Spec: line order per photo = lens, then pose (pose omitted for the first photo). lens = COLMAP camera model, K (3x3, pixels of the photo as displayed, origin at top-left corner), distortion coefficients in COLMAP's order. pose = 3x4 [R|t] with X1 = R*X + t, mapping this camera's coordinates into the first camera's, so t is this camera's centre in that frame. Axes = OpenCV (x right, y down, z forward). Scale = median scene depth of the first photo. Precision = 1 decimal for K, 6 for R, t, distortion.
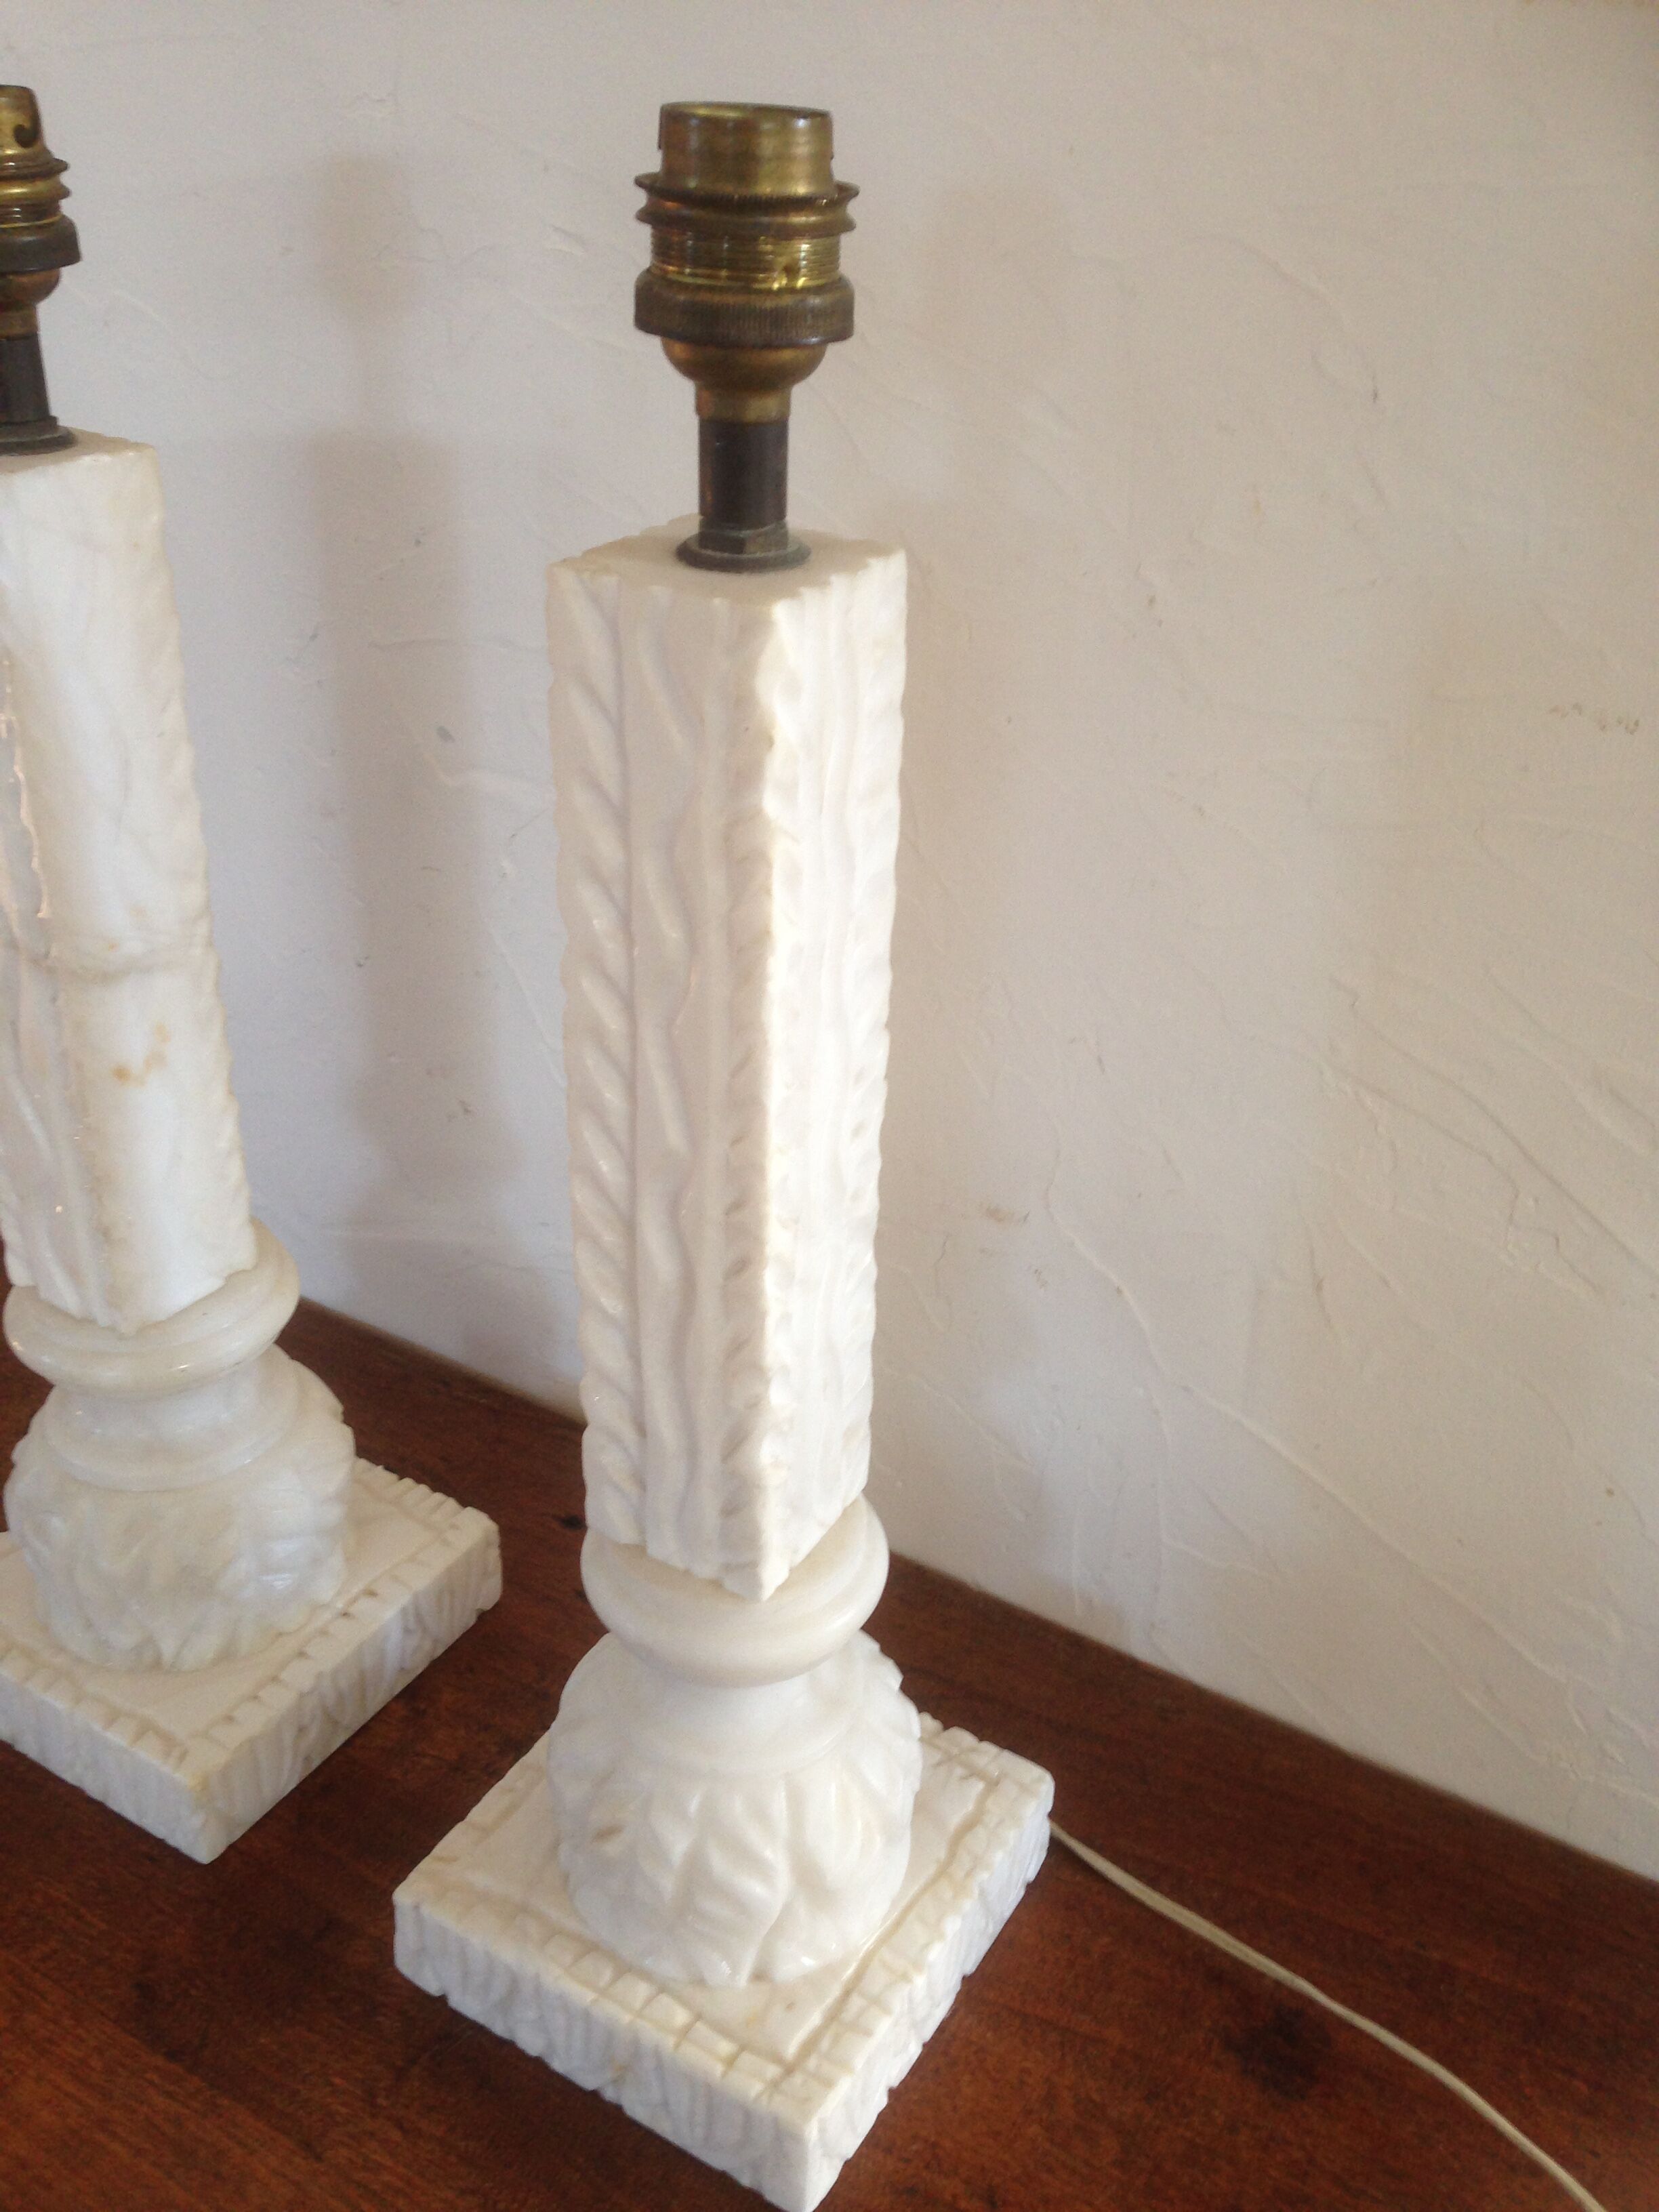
lens RADIAL K [[2040.8, 0, 818.2], [0, 2040.8, 1105.8], [0, 0, 1]] dist [0.160355, -0.295240]
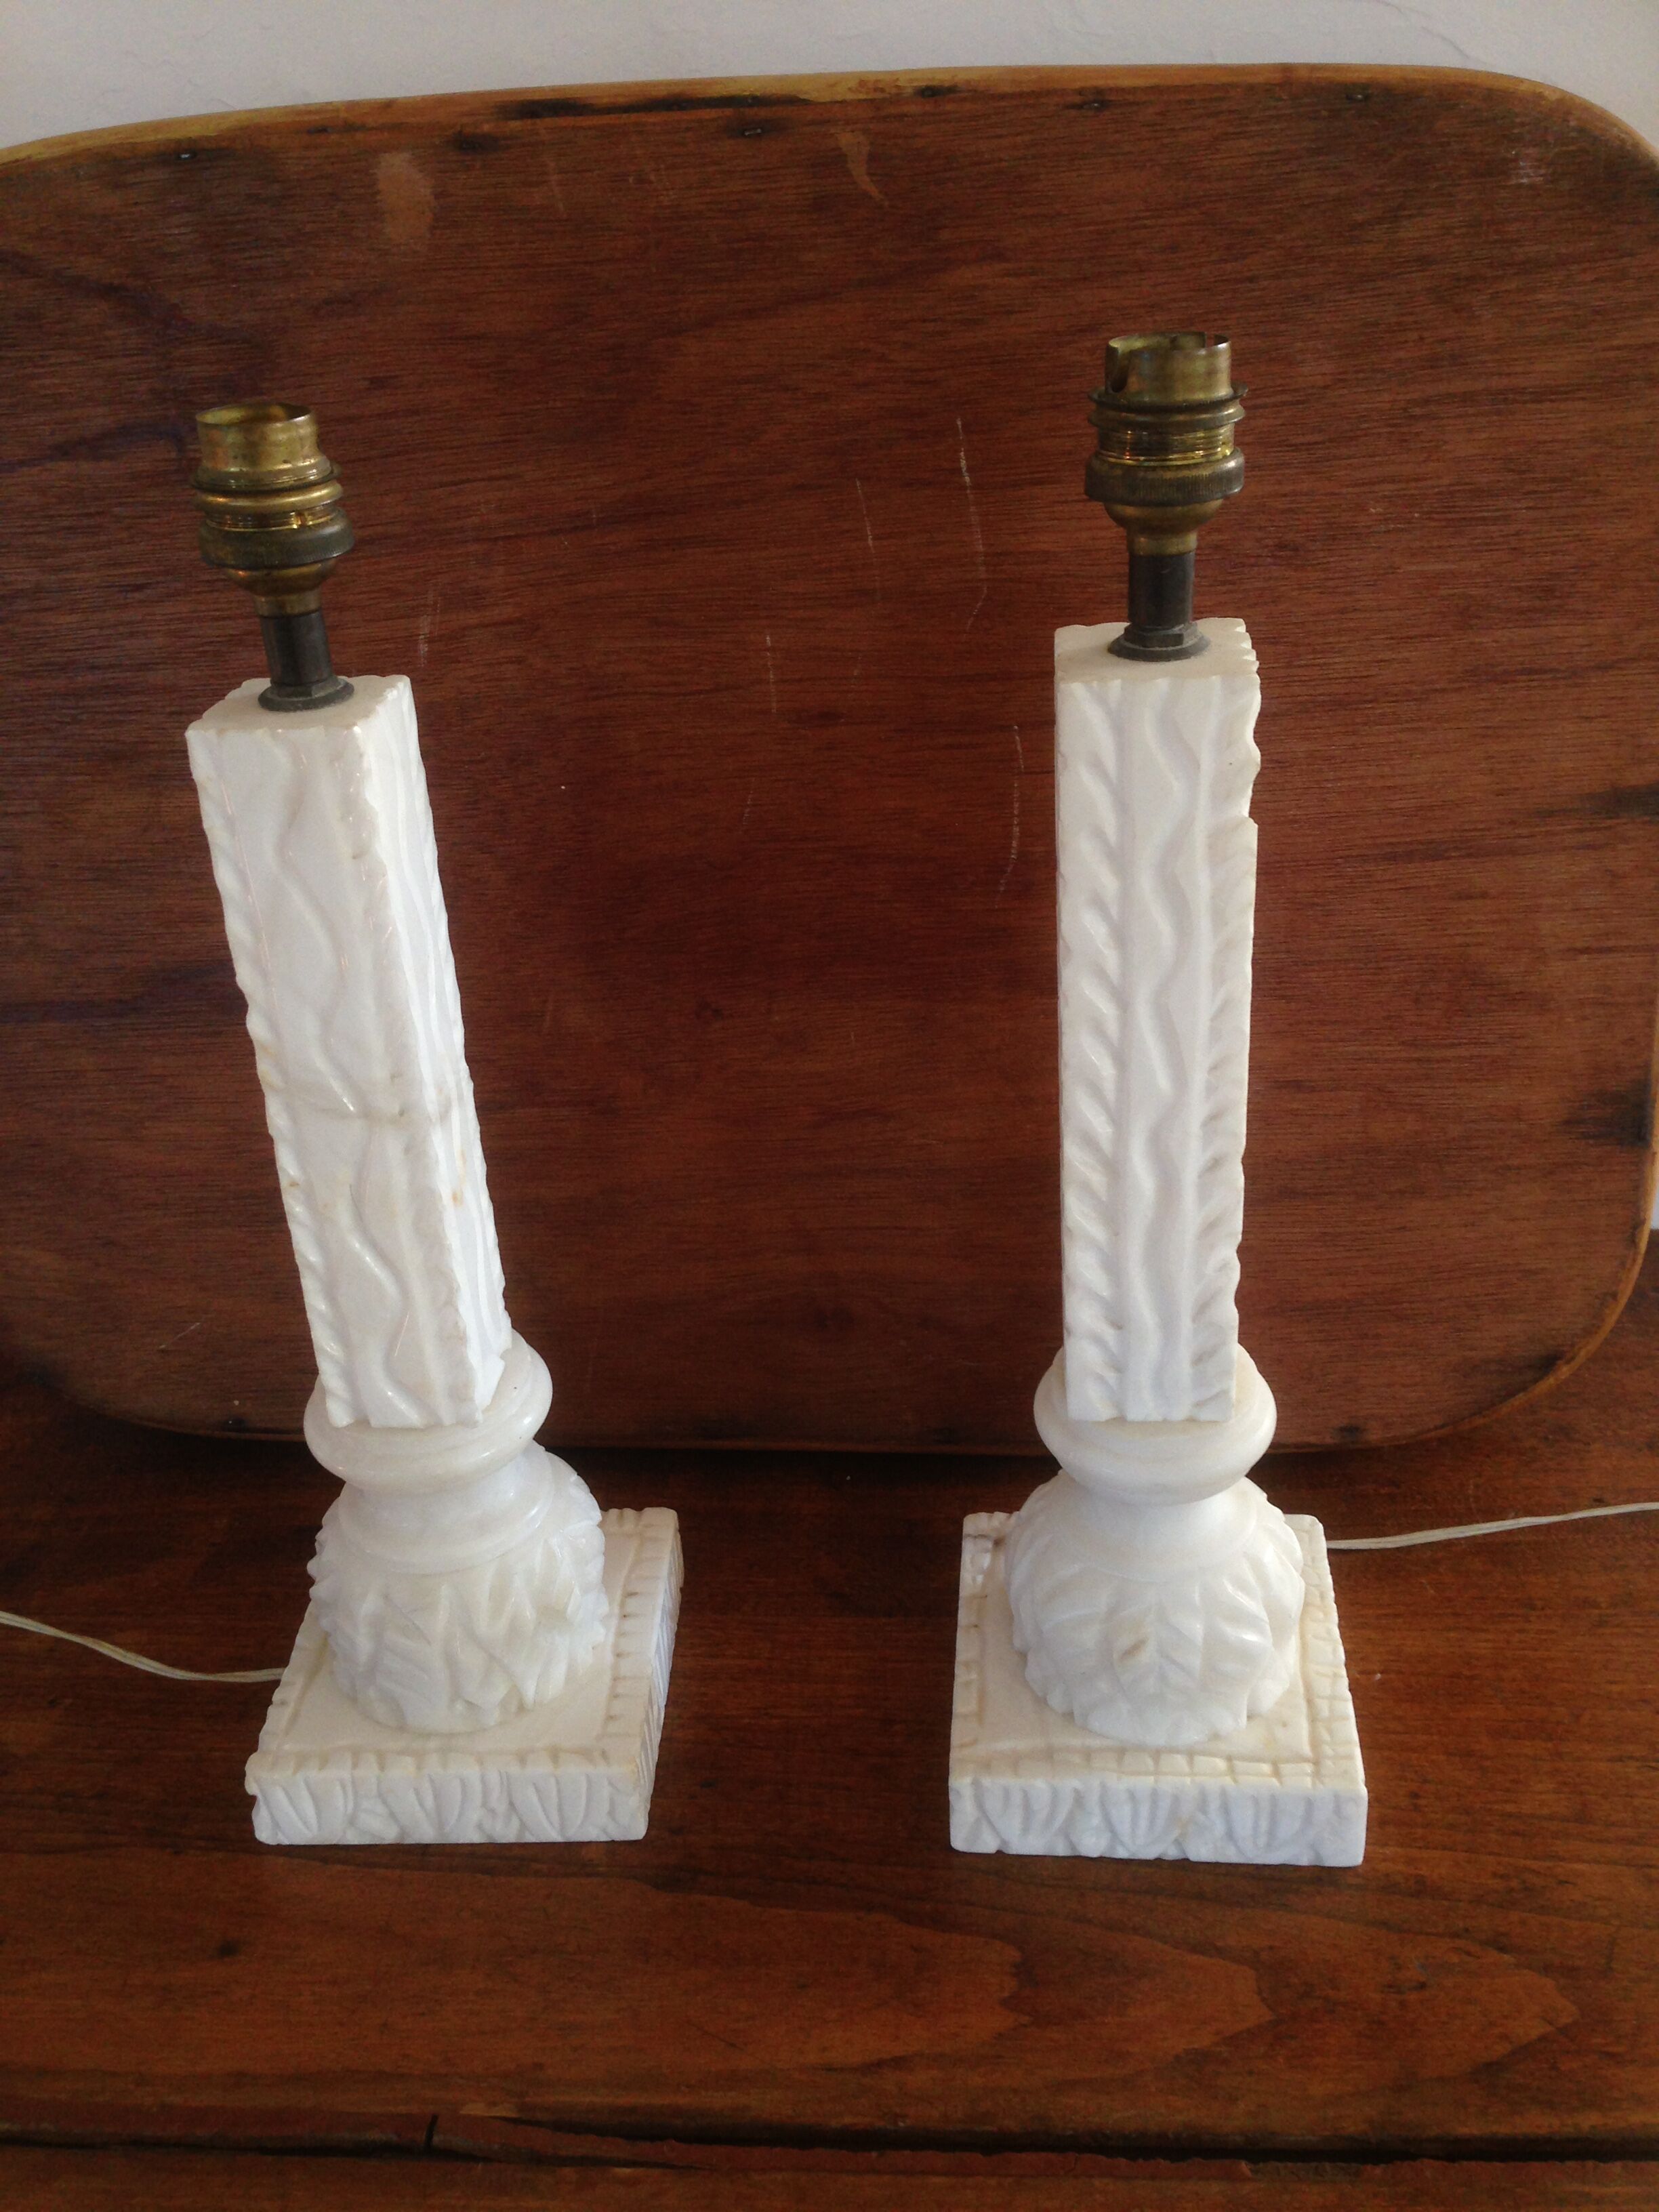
lens RADIAL K [[2065.2, 0, 820.3], [0, 2065.2, 1105.6], [0, 0, 1]] dist [0.097346, -0.130136]
pose [[0.892403, -0.284378, 0.350352, -0.617054], [0.292460, 0.955780, 0.030856, -0.062683], [-0.343635, 0.074928, 0.936110, -0.151671]]
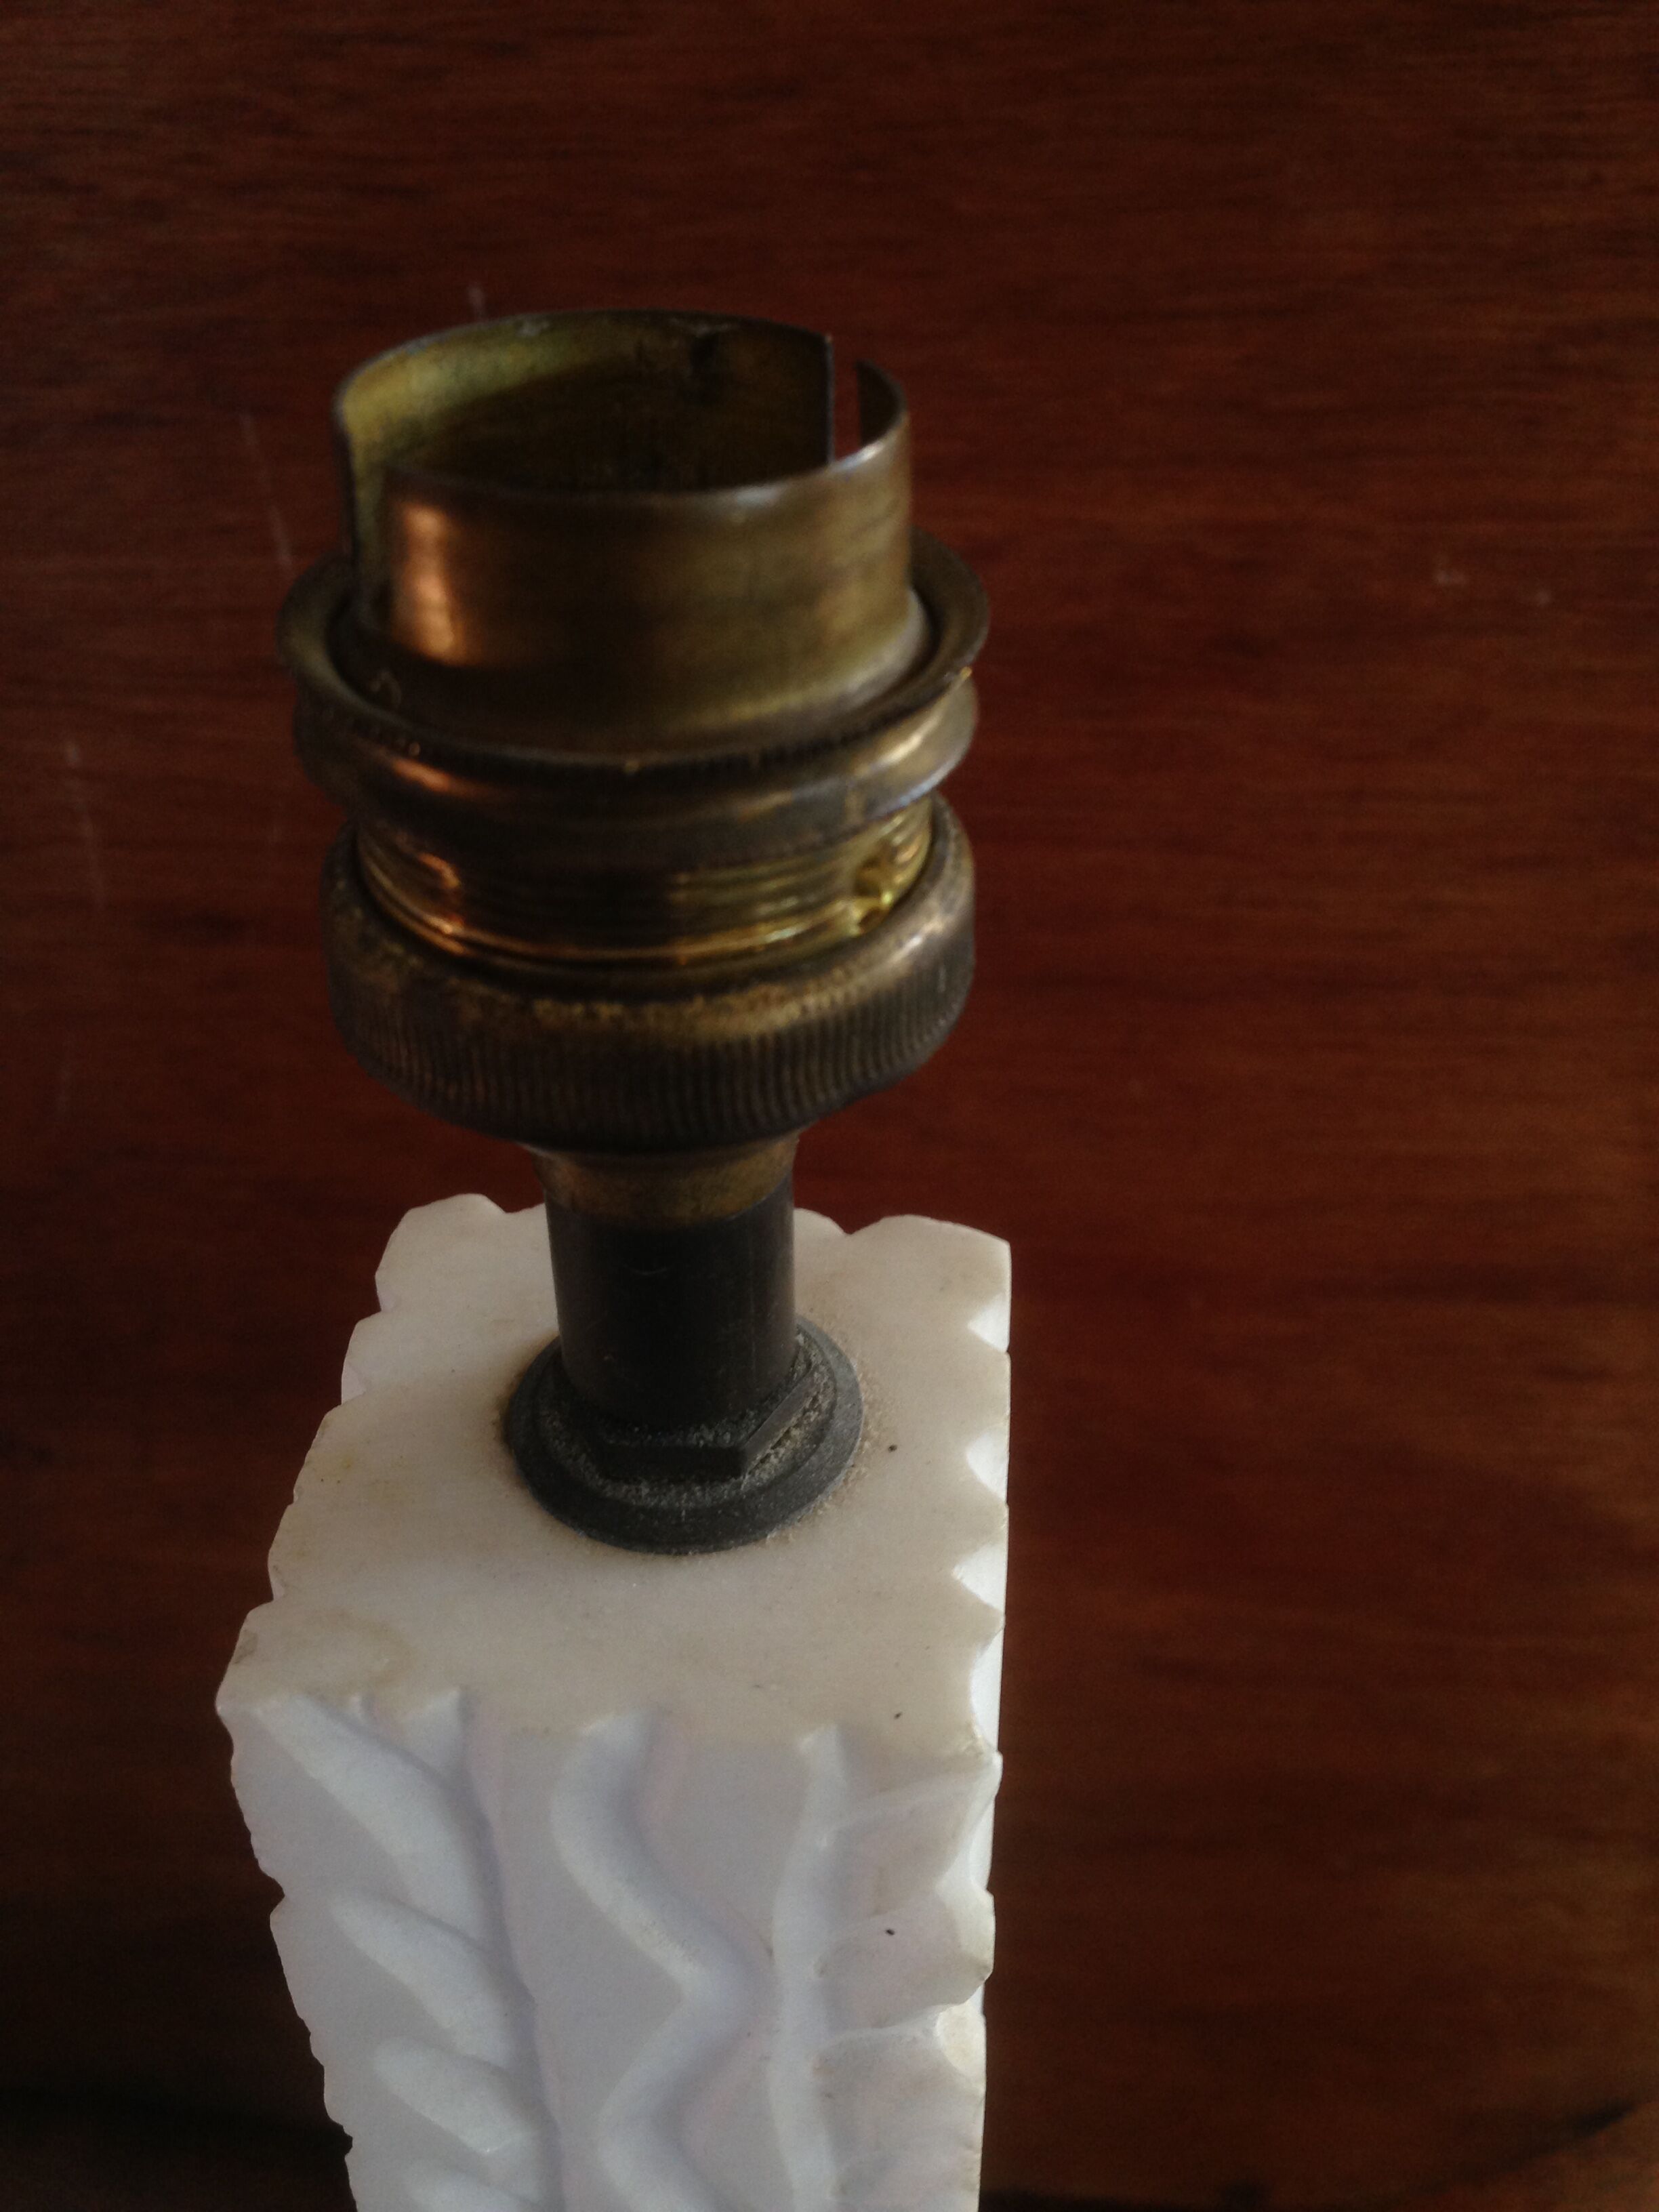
lens RADIAL K [[2169.3, 0, 829.5], [0, 2169.3, 1106.0], [0, 0, 1]] dist [0.094188, -0.223495]
pose [[0.896556, -0.285702, 0.338470, -0.101068], [0.241436, 0.955881, 0.167331, -0.291172], [-0.371344, -0.068303, 0.925980, 0.469649]]
